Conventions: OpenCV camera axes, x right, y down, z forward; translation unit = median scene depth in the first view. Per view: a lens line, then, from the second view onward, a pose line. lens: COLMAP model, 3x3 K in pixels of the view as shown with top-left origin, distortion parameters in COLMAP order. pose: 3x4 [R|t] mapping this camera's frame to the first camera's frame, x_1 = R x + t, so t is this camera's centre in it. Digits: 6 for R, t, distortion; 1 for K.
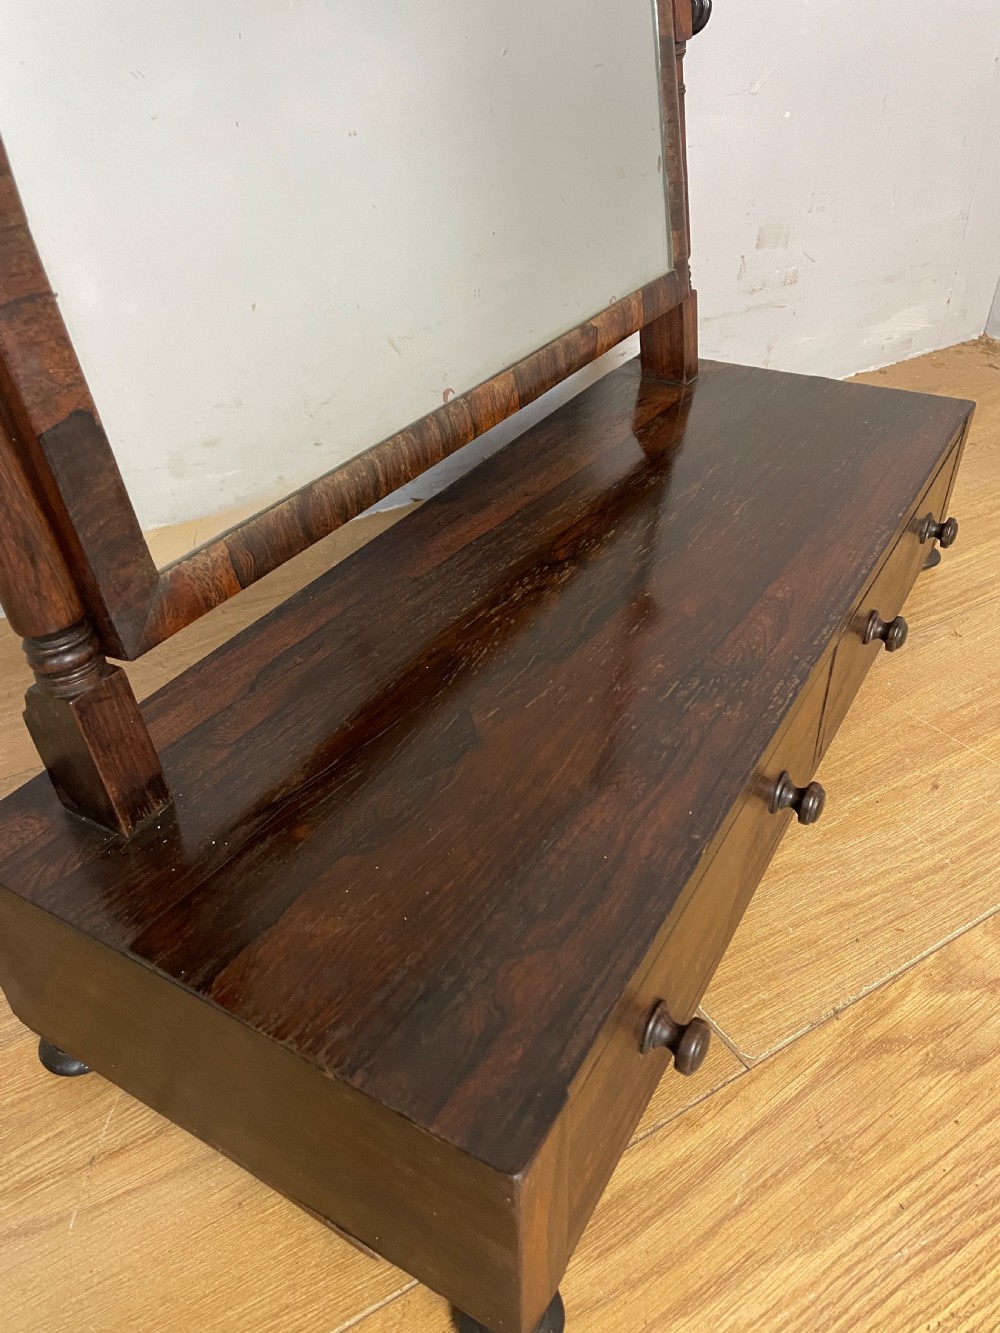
lens RADIAL K [[1004.3, 0, 501.5], [0, 1004.3, 657.3], [0, 0, 1]] dist [0.094634, -0.125066]
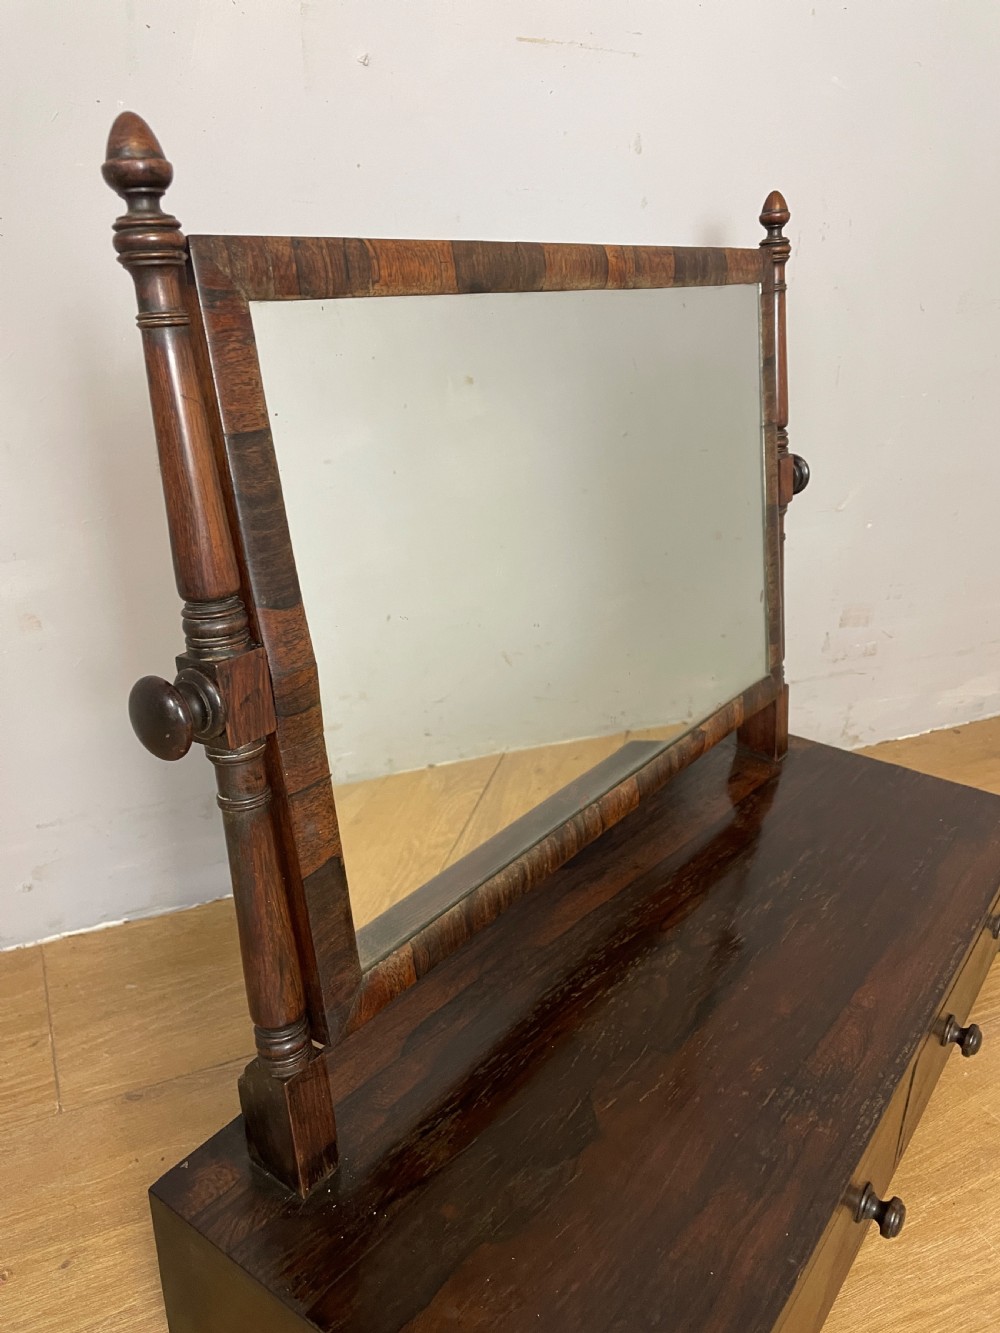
lens RADIAL K [[1005.2, 0, 497.3], [0, 1005.2, 663.3], [0, 0, 1]] dist [0.094633, -0.124264]
pose [[0.993910, 0.080050, -0.075733, -0.087657], [-0.094957, 0.970868, -0.219998, -0.160594], [0.055916, 0.225849, 0.972556, -0.247224]]
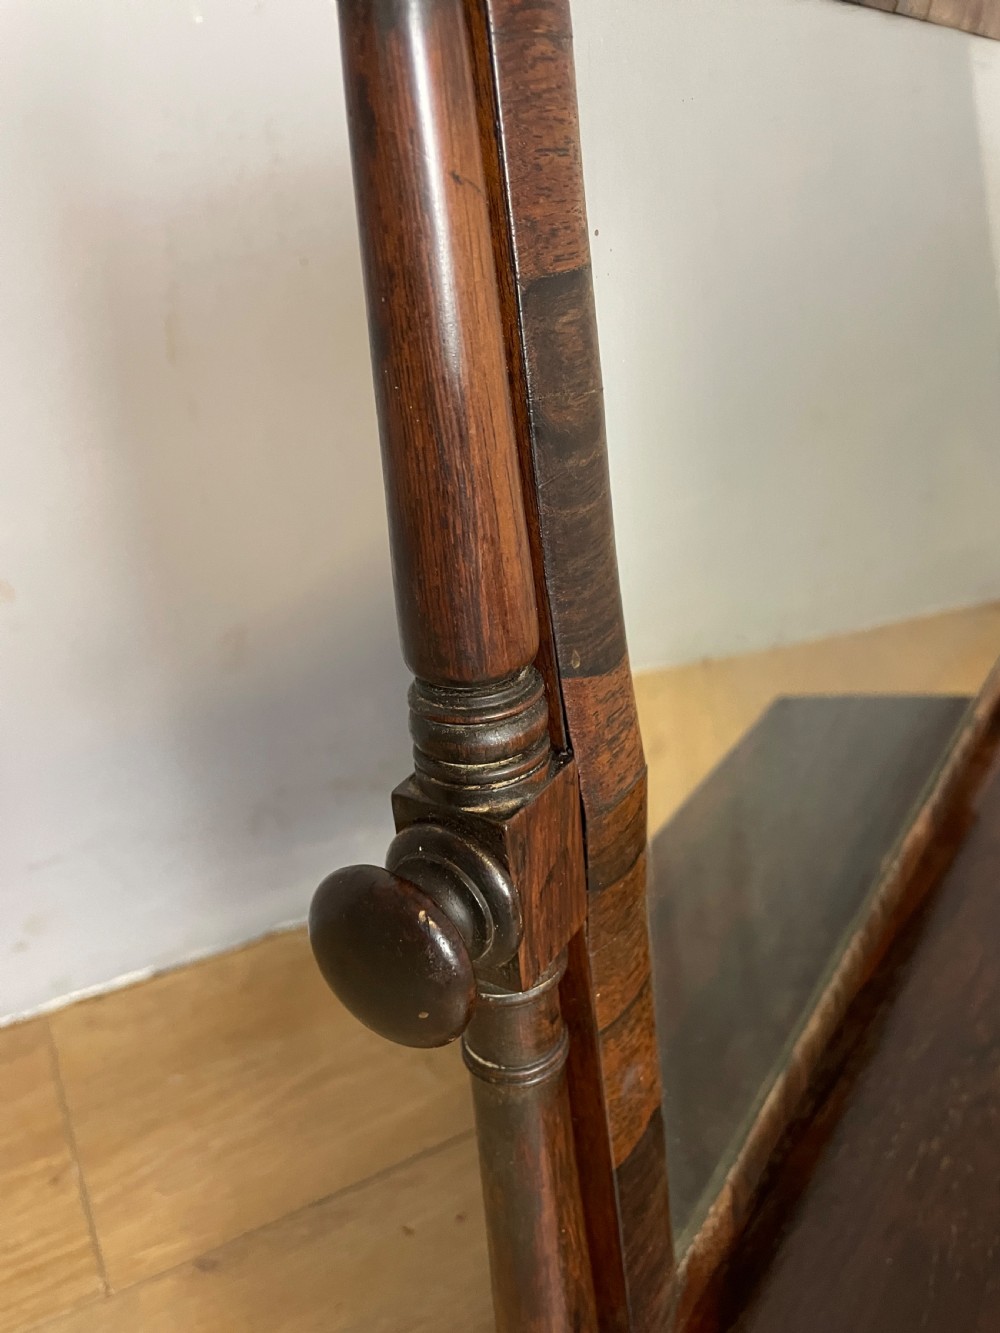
lens RADIAL K [[1004.3, 0, 501.5], [0, 1004.3, 657.3], [0, 0, 1]] dist [0.094634, -0.125066]
pose [[0.998457, 0.051717, -0.020235, -0.384027], [-0.053803, 0.991107, -0.121701, -0.340409], [0.013761, 0.122602, 0.992360, 0.190931]]
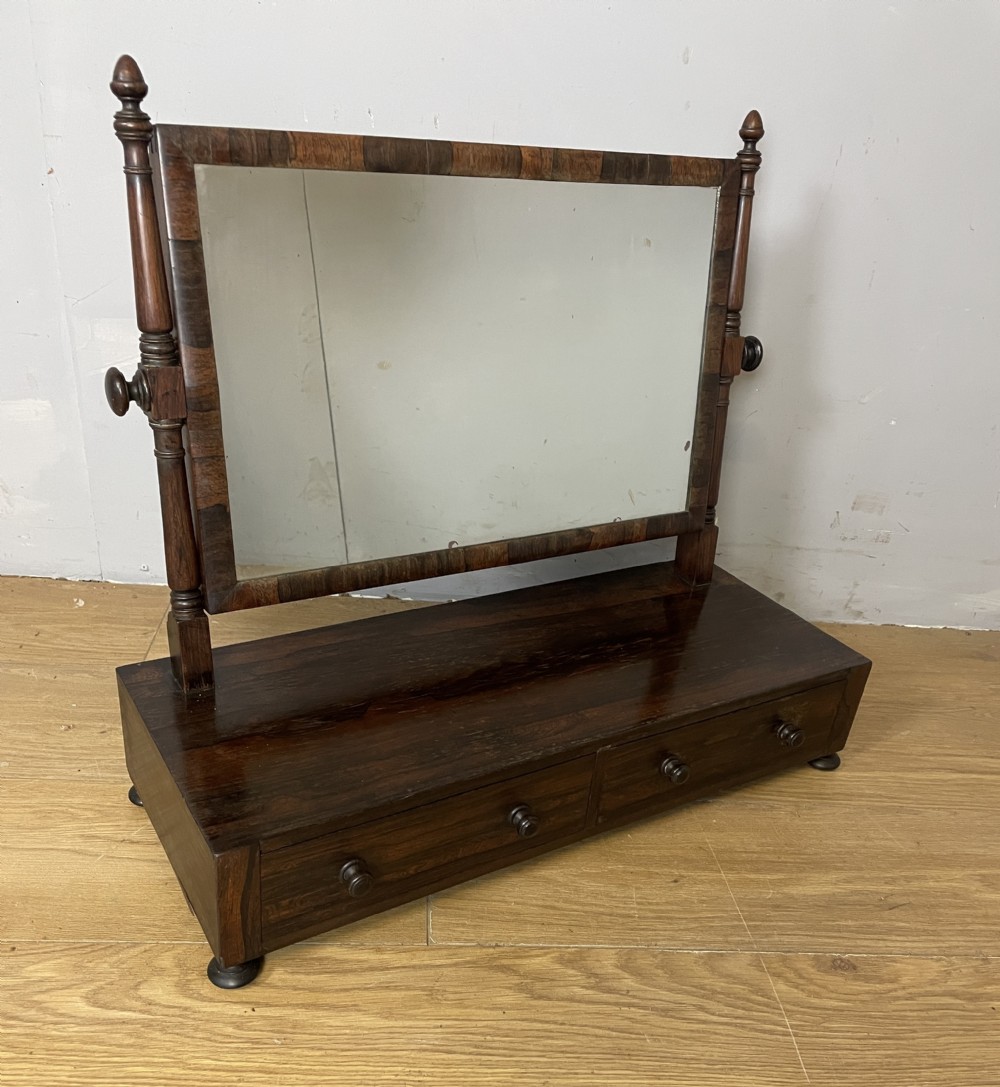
lens RADIAL K [[1010.7, 0, 524.5], [0, 1010.7, 664.0], [0, 0, 1]] dist [0.096675, -0.115748]
pose [[0.883547, 0.331309, -0.331028, 0.802450], [-0.360405, 0.932351, -0.028815, -0.063018], [0.299087, 0.144763, 0.943181, -0.686981]]
